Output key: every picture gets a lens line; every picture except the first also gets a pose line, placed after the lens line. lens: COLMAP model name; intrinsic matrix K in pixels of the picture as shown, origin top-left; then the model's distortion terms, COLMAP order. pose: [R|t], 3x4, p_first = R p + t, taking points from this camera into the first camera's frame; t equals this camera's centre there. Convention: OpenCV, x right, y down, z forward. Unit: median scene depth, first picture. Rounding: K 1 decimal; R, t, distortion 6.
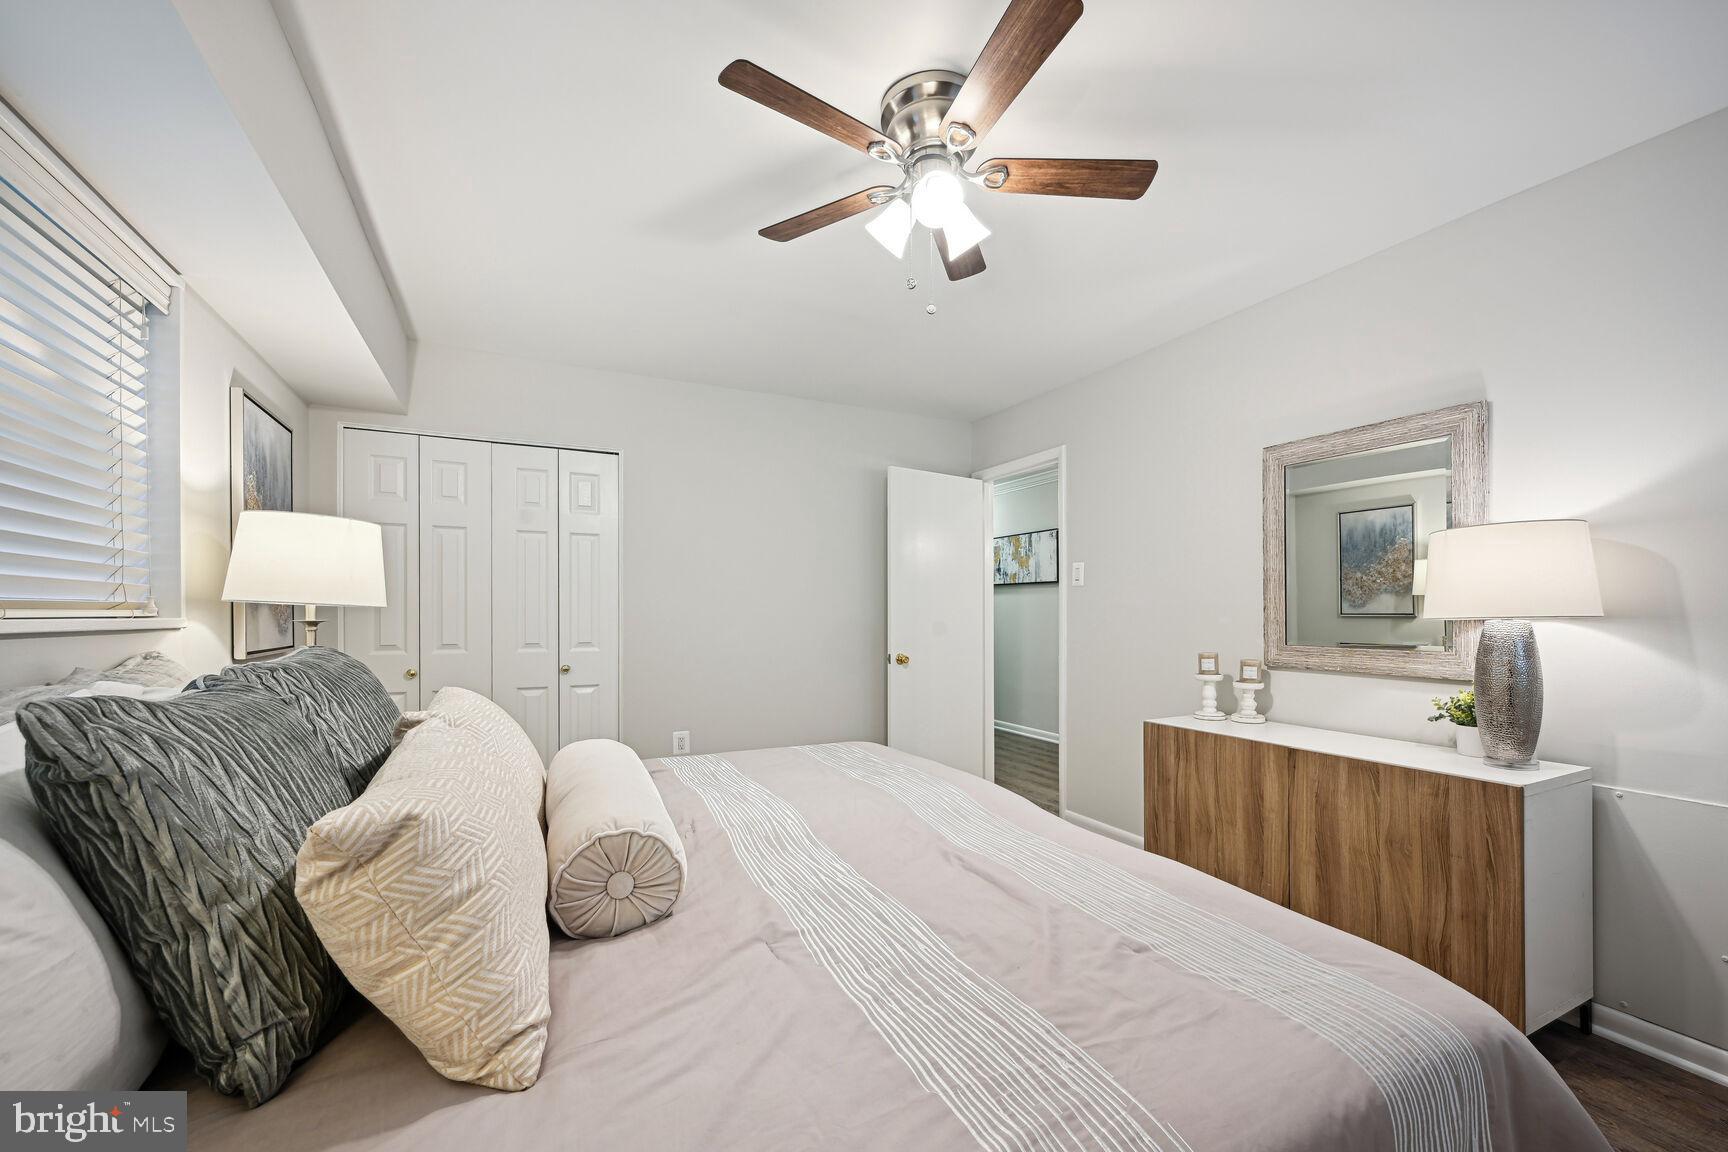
lens RADIAL K [[676.9, 0, 858.3], [0, 676.9, 612.7], [0, 0, 1]] dist [-0.000664, -0.000137]
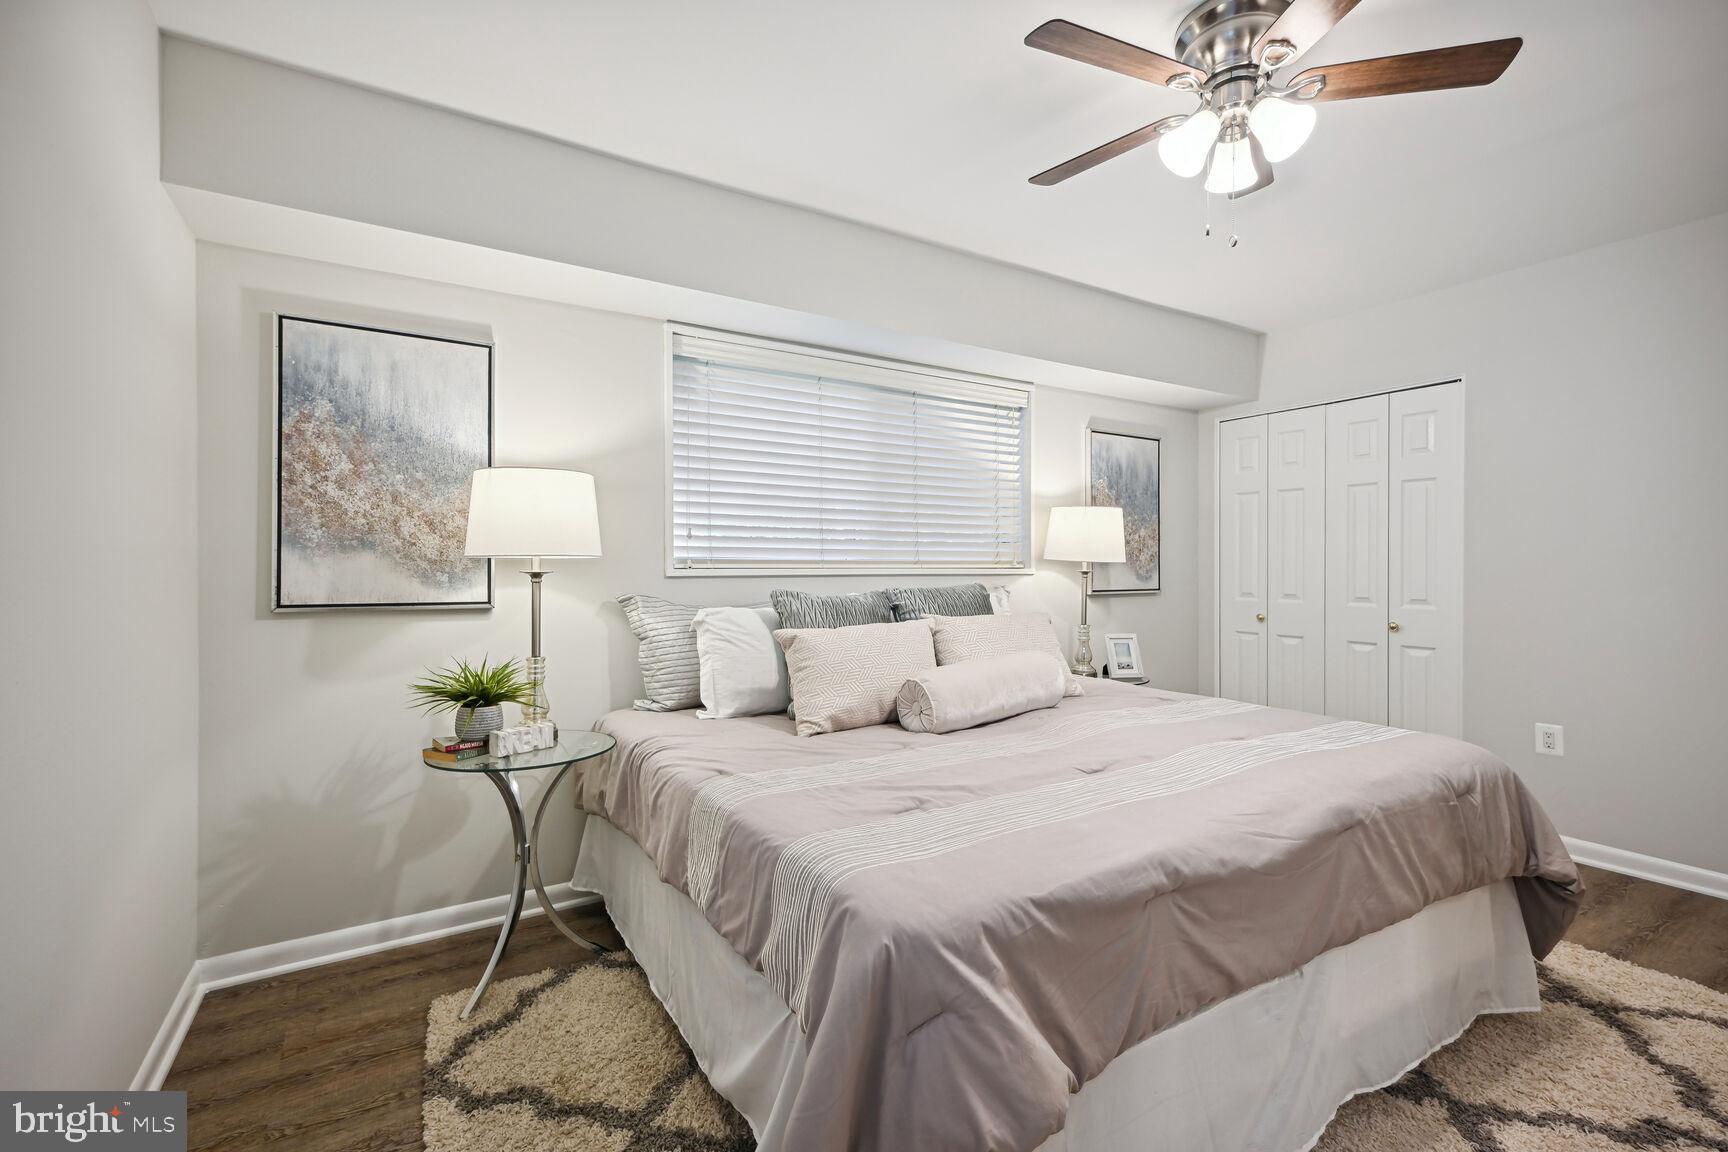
lens RADIAL K [[759.4, 0, 872.7], [0, 759.4, 573.3], [0, 0, 1]] dist [0.009962, 0.000030]
pose [[0.125781, 0.013356, -0.991968, 0.573534], [-0.002280, 0.999911, 0.013174, -0.003477], [0.992055, 0.000604, 0.125800, 0.166977]]
